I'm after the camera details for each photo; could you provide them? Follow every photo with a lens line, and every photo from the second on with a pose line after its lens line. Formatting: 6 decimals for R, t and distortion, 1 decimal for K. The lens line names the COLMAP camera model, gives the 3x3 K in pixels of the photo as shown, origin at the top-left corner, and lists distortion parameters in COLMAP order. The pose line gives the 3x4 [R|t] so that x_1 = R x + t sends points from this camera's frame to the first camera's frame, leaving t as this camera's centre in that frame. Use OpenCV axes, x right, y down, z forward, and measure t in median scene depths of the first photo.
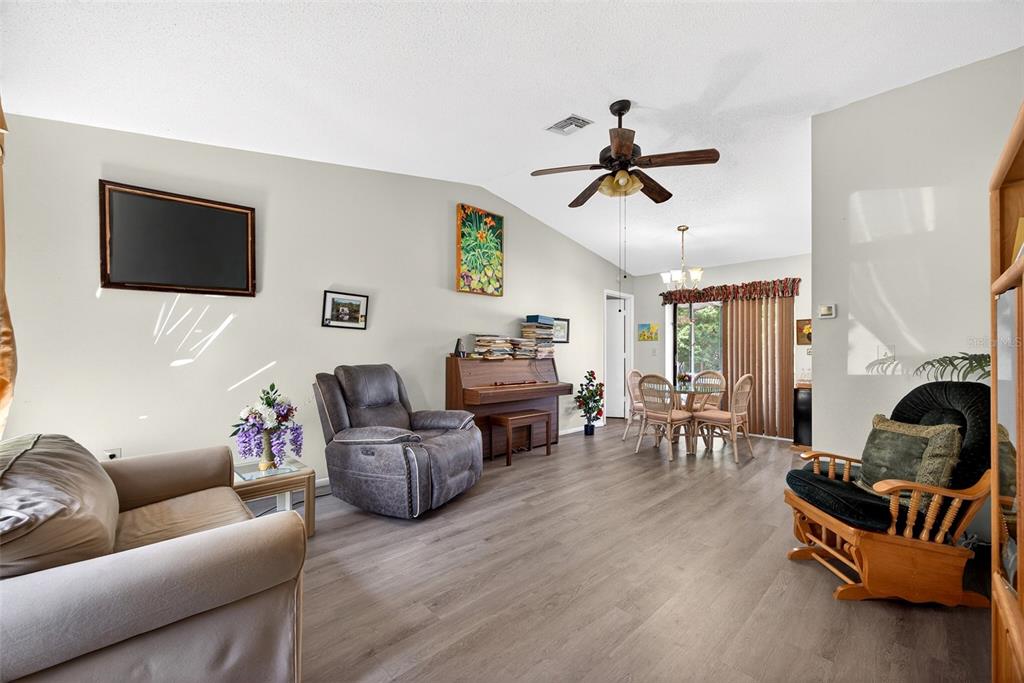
lens RADIAL K [[417.0, 0, 511.6], [0, 417.0, 350.4], [0, 0, 1]] dist [0.001381, 0.000055]
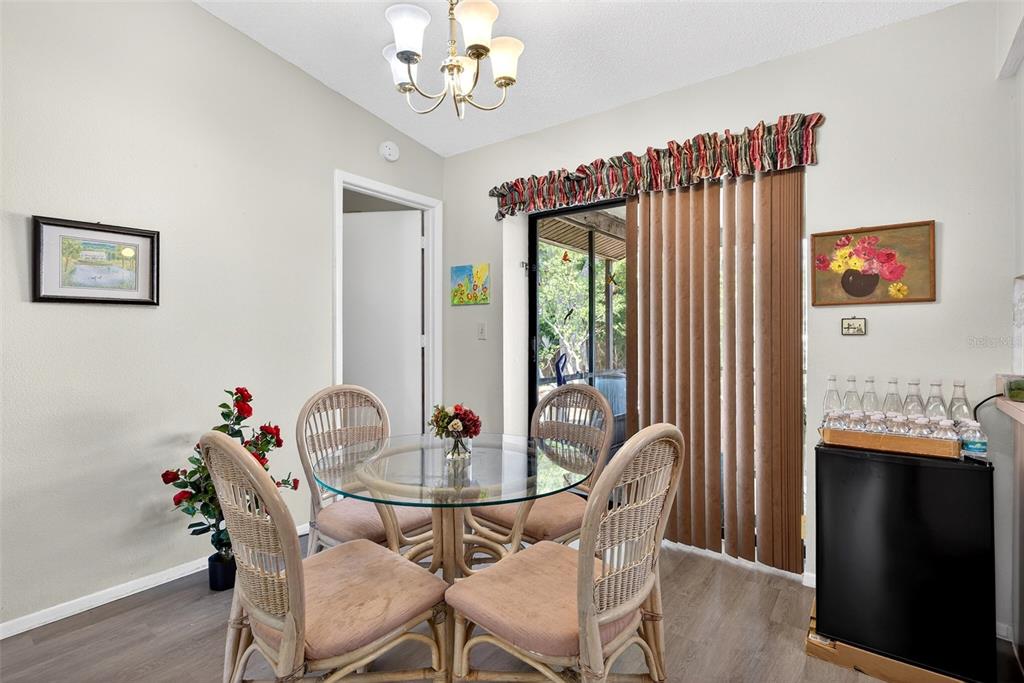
lens RADIAL K [[480.4, 0, 512.5], [0, 480.4, 336.8], [0, 0, 1]] dist [-0.001920, -0.000036]
pose [[0.991977, -0.011683, 0.125875, 0.362454], [0.010832, 0.999914, 0.007445, 0.006438], [-0.125951, -0.006022, 0.992018, 0.599239]]
